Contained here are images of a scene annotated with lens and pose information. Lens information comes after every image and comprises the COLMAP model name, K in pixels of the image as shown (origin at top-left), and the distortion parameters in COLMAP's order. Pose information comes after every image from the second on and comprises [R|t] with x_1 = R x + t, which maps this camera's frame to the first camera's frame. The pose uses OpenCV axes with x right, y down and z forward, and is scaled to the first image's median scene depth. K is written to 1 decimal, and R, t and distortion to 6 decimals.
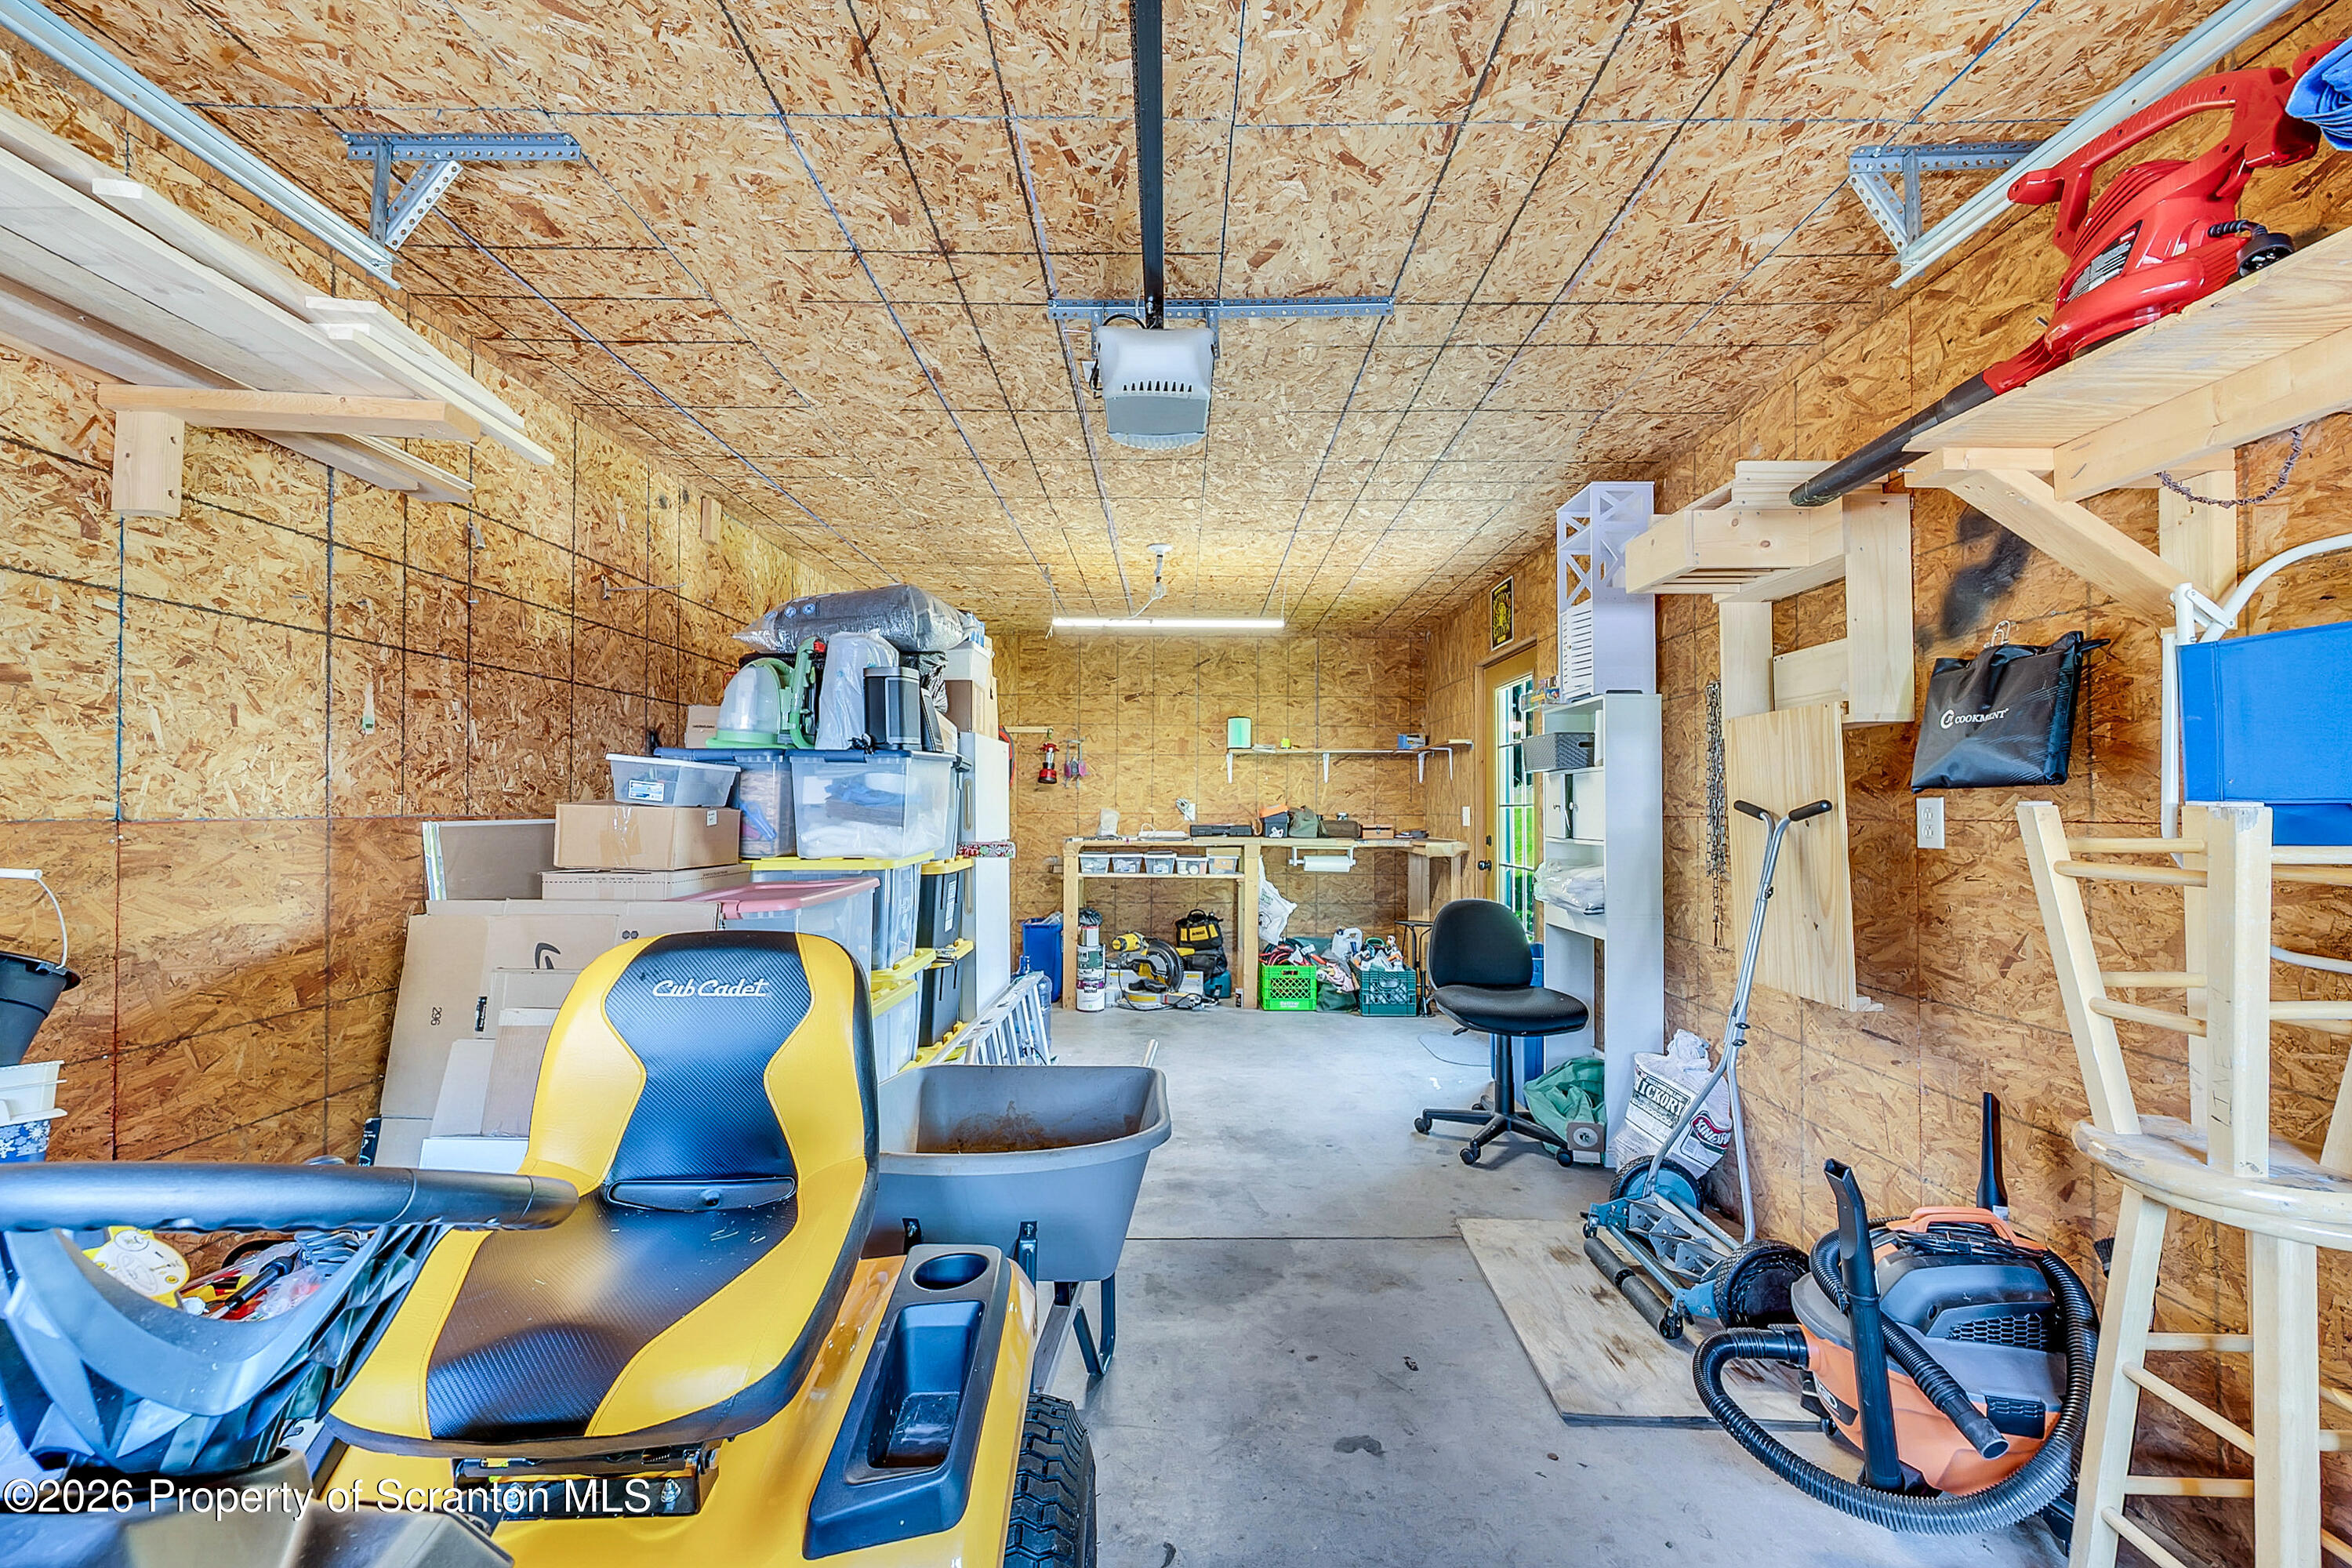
lens RADIAL K [[960.9, 0, 1186.3], [0, 960.9, 818.7], [0, 0, 1]] dist [0.000012, 0.000253]
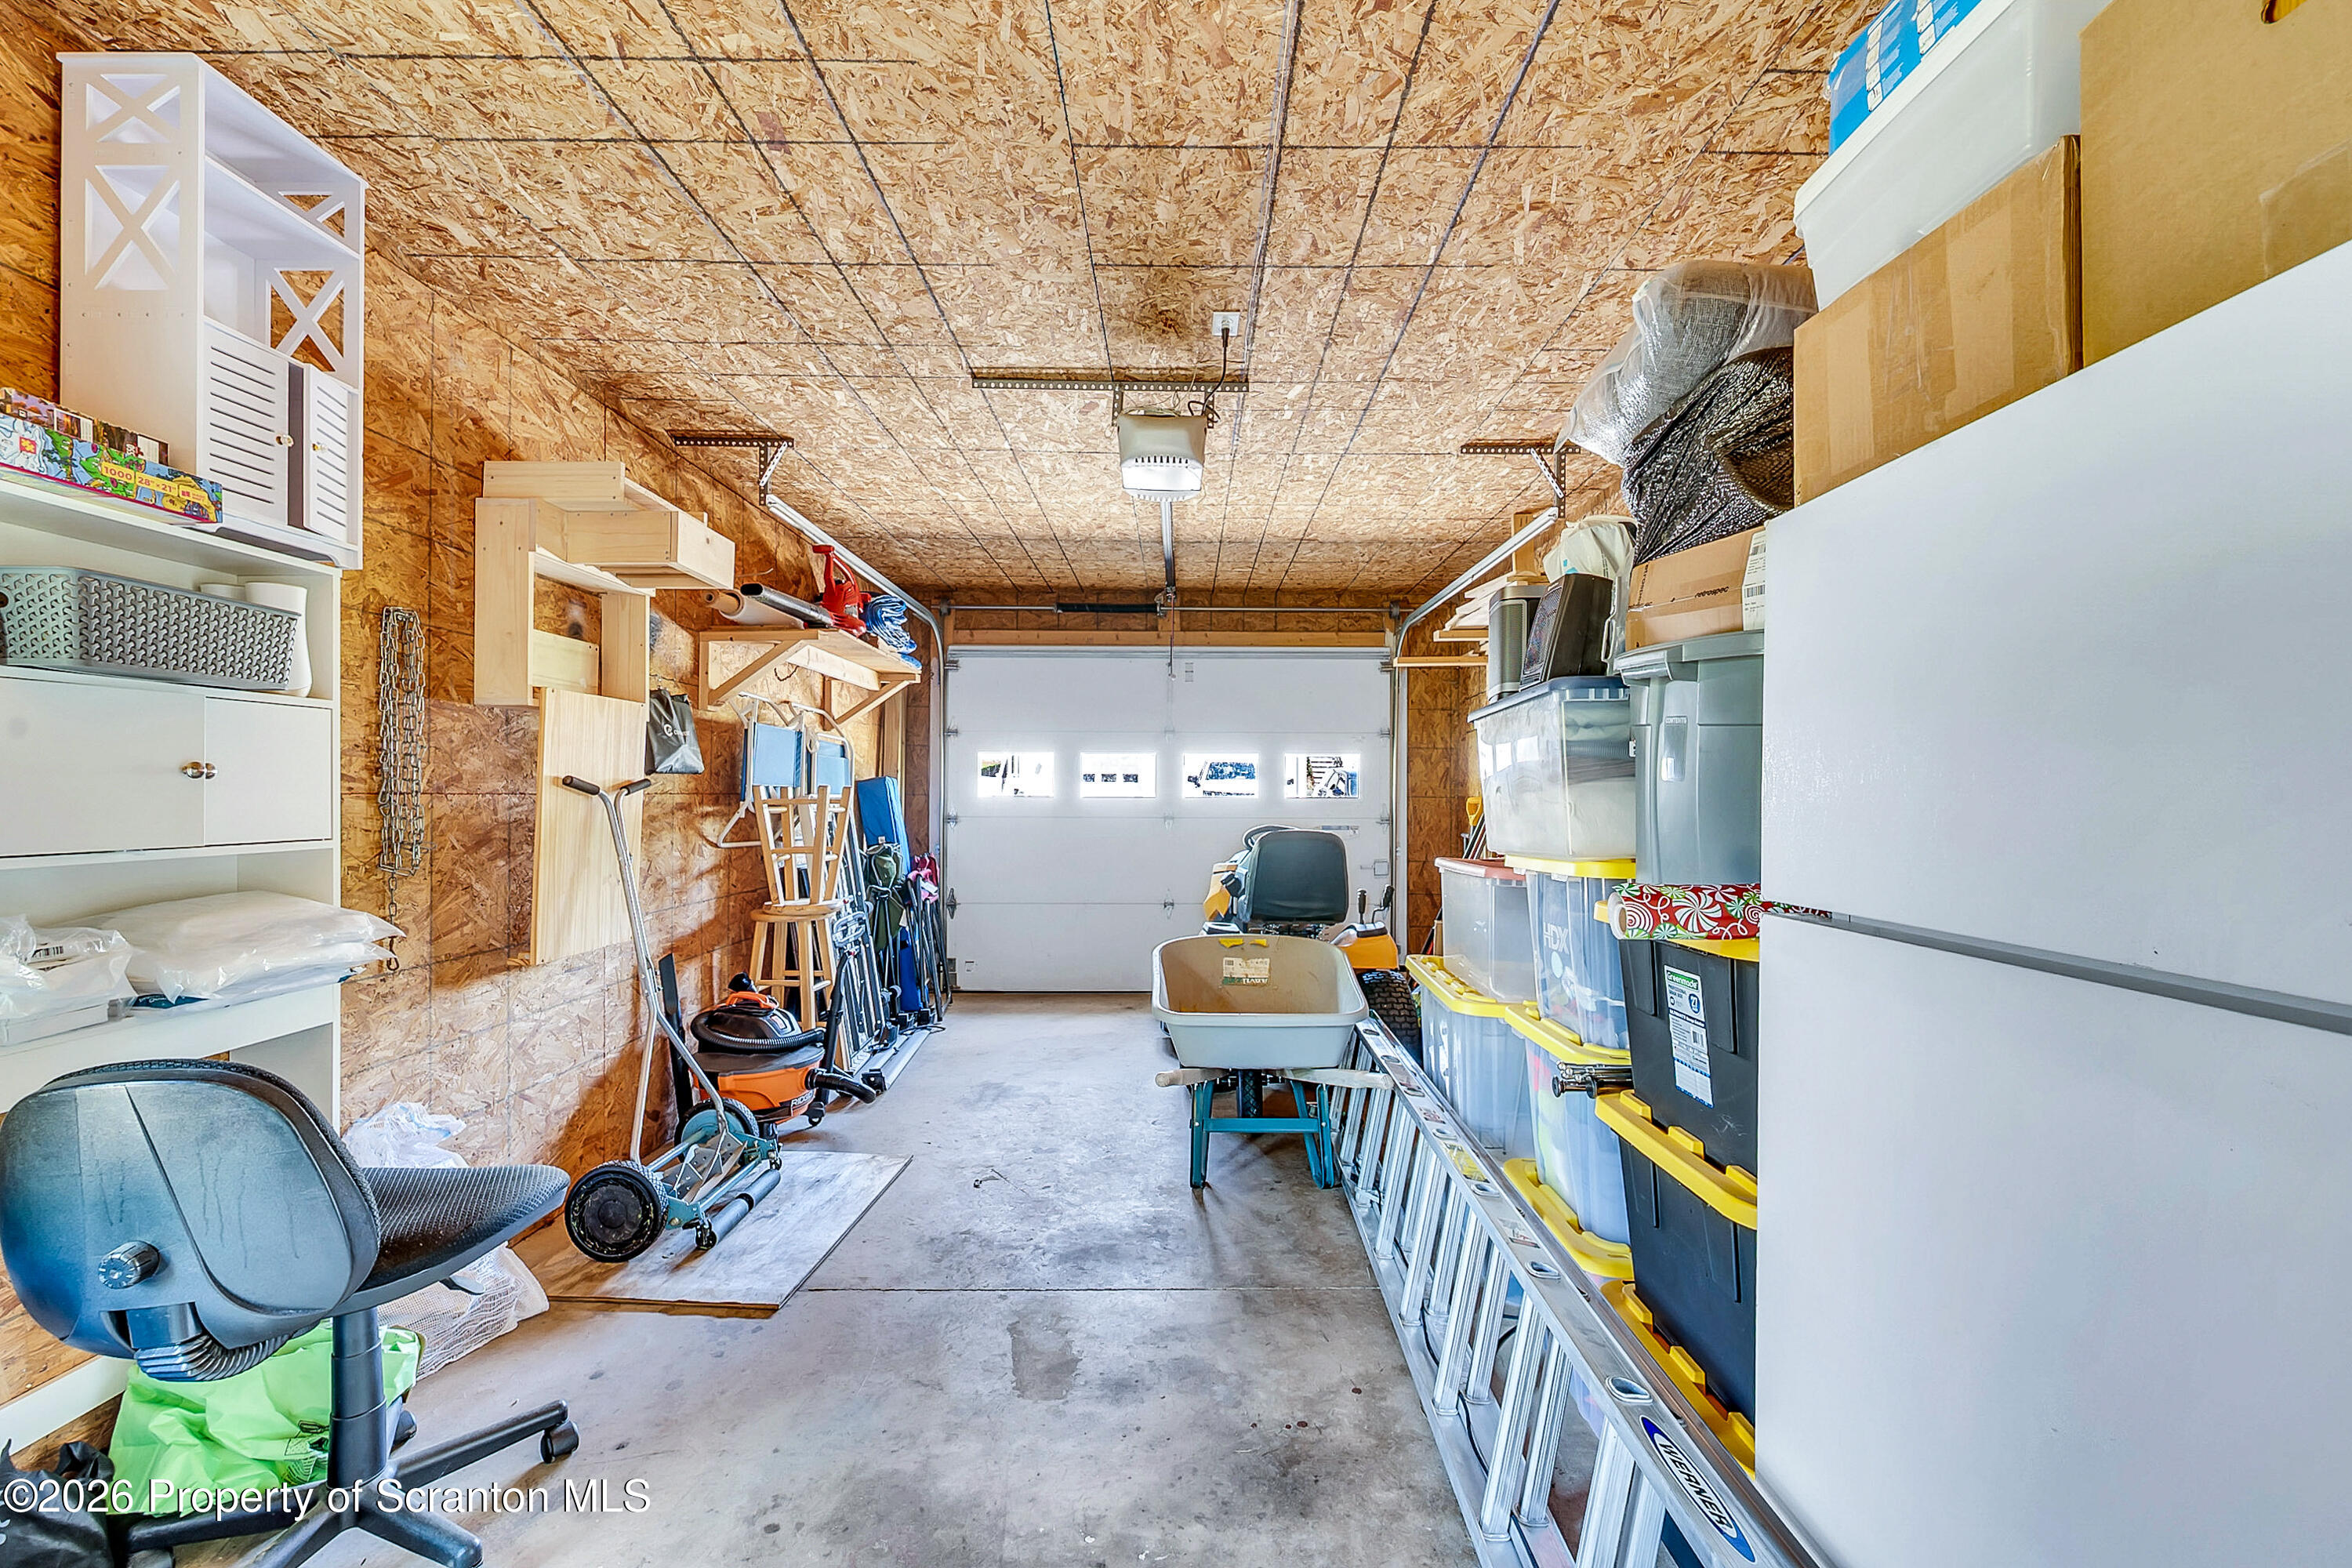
lens RADIAL K [[960.9, 0, 1186.3], [0, 960.9, 818.7], [0, 0, 1]] dist [0.000012, 0.000253]
pose [[-0.999940, -0.006364, 0.008966, -0.066541], [-0.006083, 0.999502, 0.030956, -0.008278], [-0.009158, 0.030900, -0.999481, 1.961392]]
